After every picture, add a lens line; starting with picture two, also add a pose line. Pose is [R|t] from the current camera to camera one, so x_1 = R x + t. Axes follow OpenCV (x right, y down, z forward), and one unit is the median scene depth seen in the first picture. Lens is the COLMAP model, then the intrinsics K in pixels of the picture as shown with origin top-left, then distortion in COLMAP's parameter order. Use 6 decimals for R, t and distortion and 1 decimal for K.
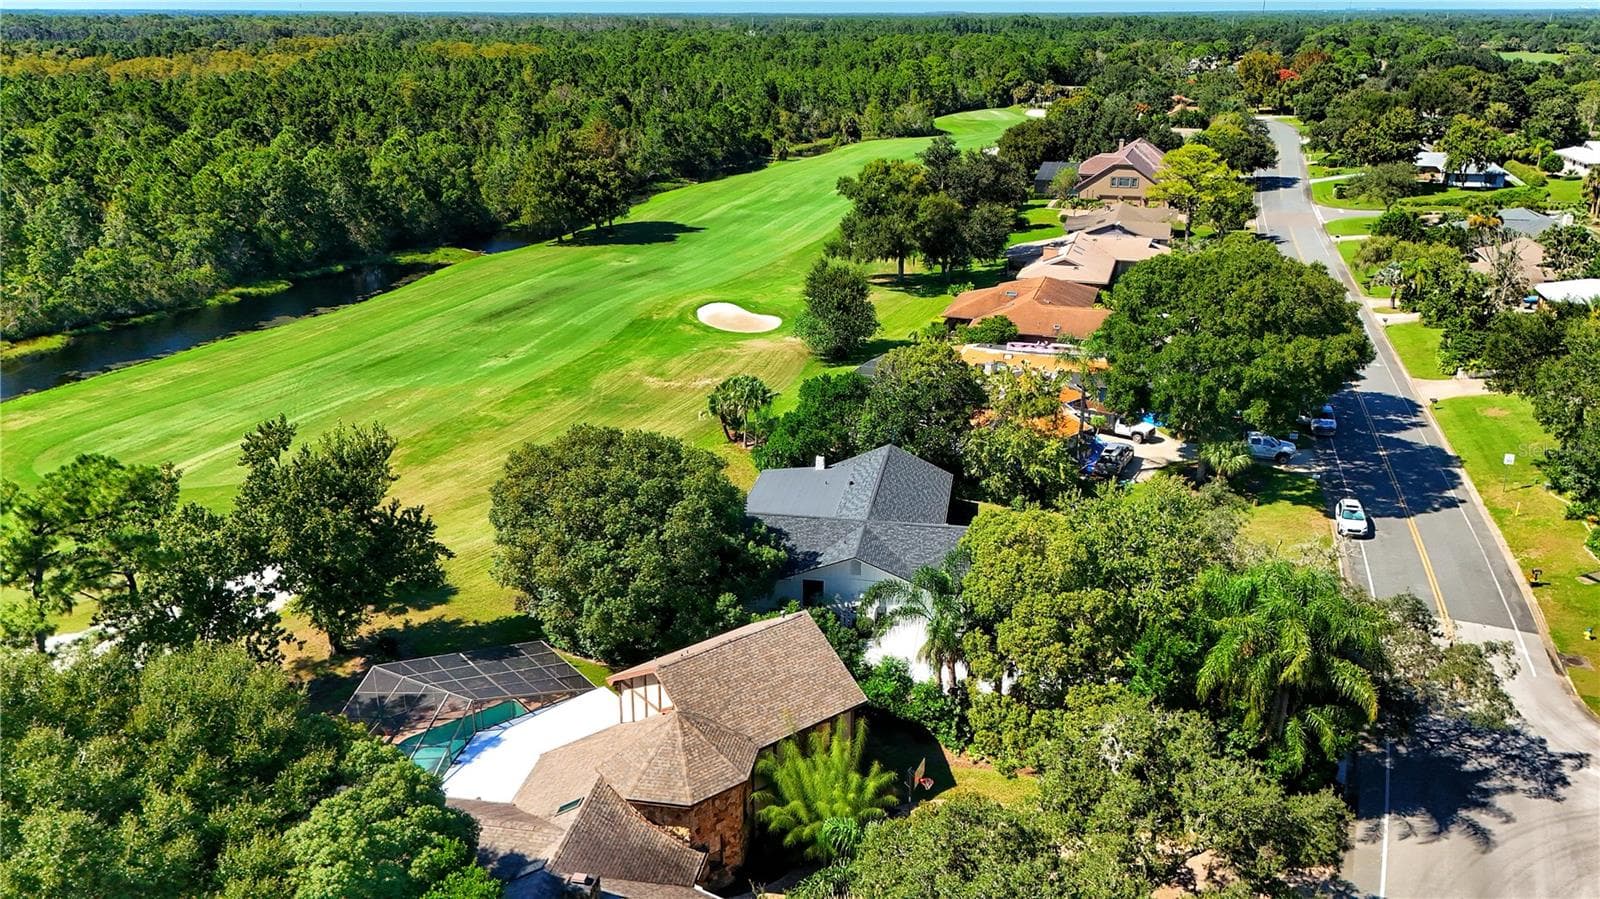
lens RADIAL K [[1195.5, 0, 804.9], [0, 1195.5, 439.4], [0, 0, 1]] dist [0.074315, -0.071325]
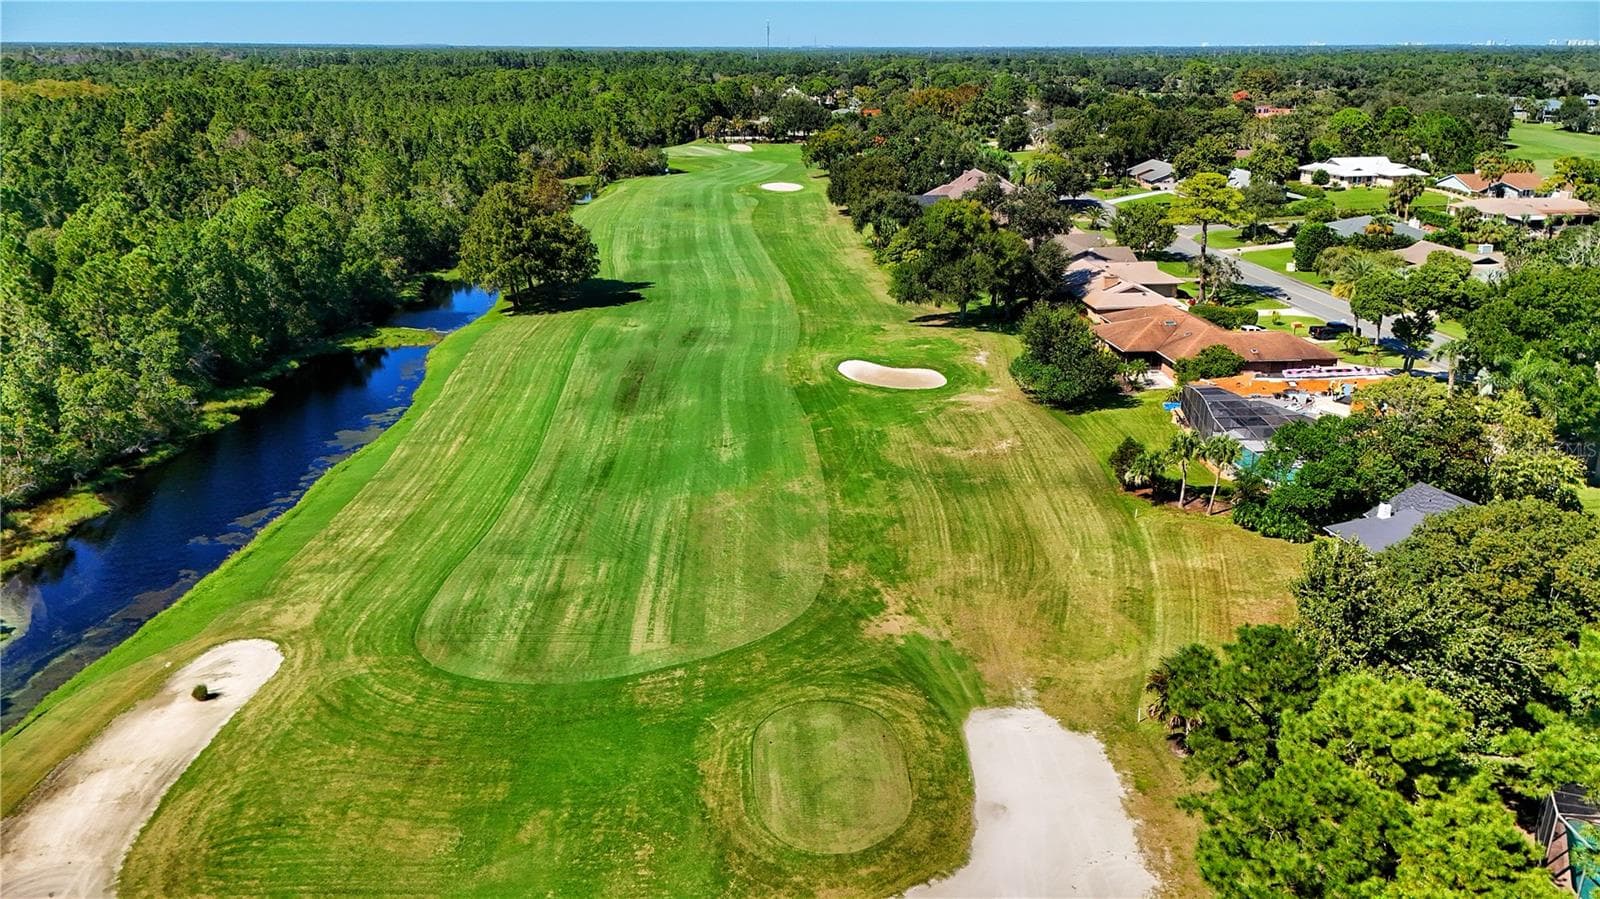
lens RADIAL K [[1195.5, 0, 804.9], [0, 1195.5, 439.4], [0, 0, 1]] dist [0.074315, -0.071325]
pose [[0.919774, -0.121713, 0.373098, -0.215945], [0.130862, 0.991400, 0.000812, -0.027413], [-0.369988, 0.048077, 0.927792, 0.070515]]
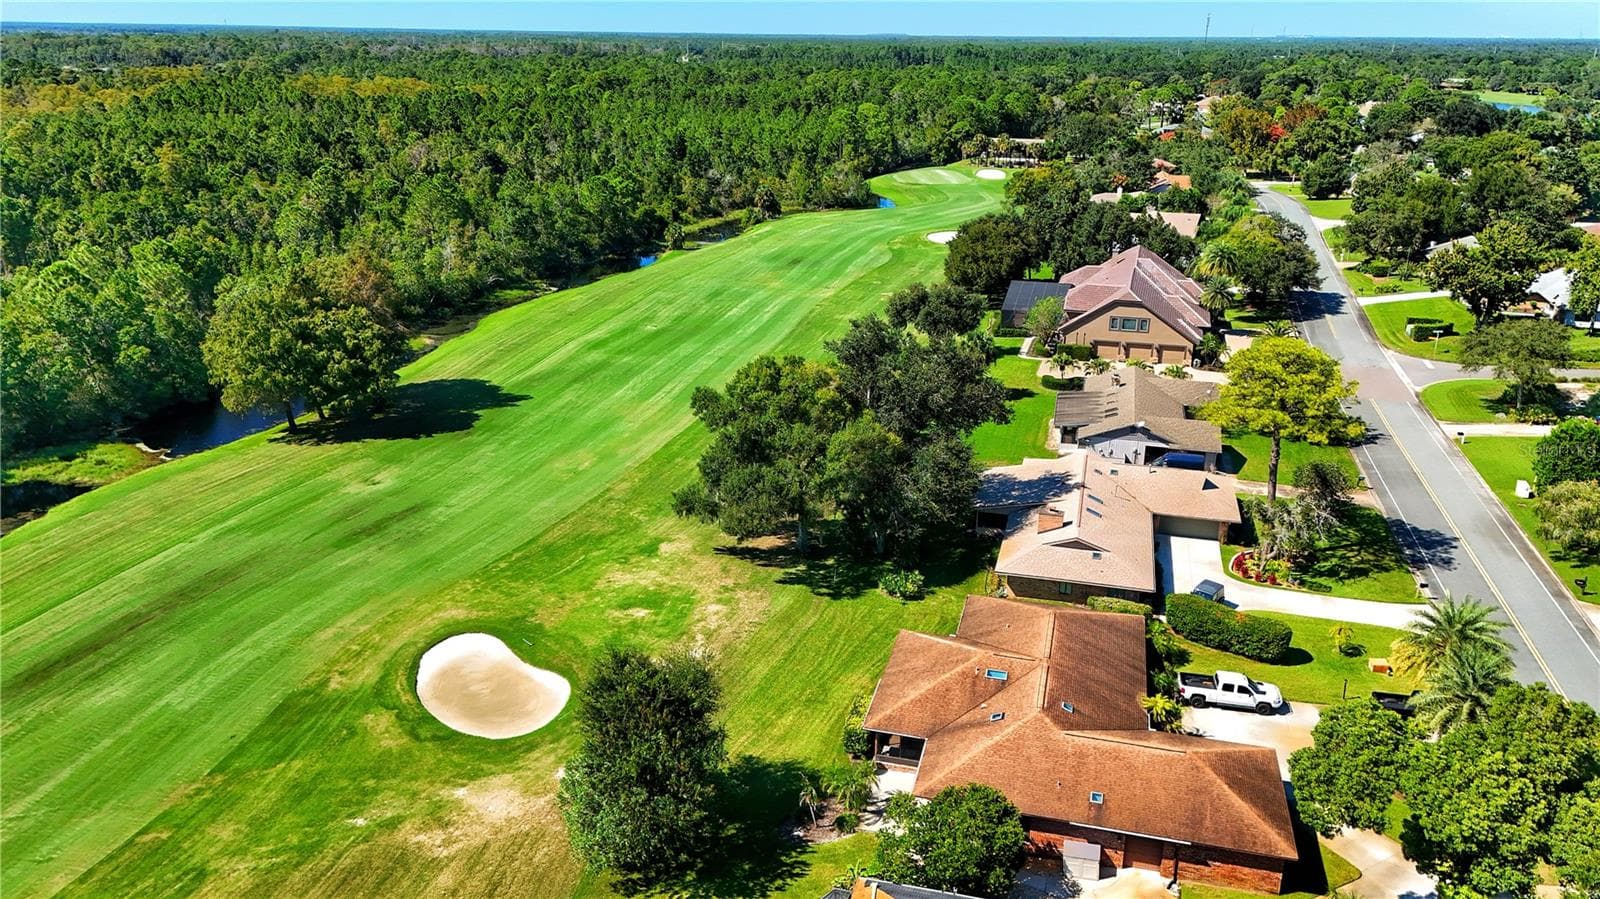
lens RADIAL K [[1195.5, 0, 804.9], [0, 1195.5, 439.4], [0, 0, 1]] dist [0.074315, -0.071325]
pose [[0.998961, -0.004652, 0.045339, 0.027844], [0.005339, 0.999873, -0.015046, -0.091634], [-0.045263, 0.015273, 0.998858, 0.202775]]
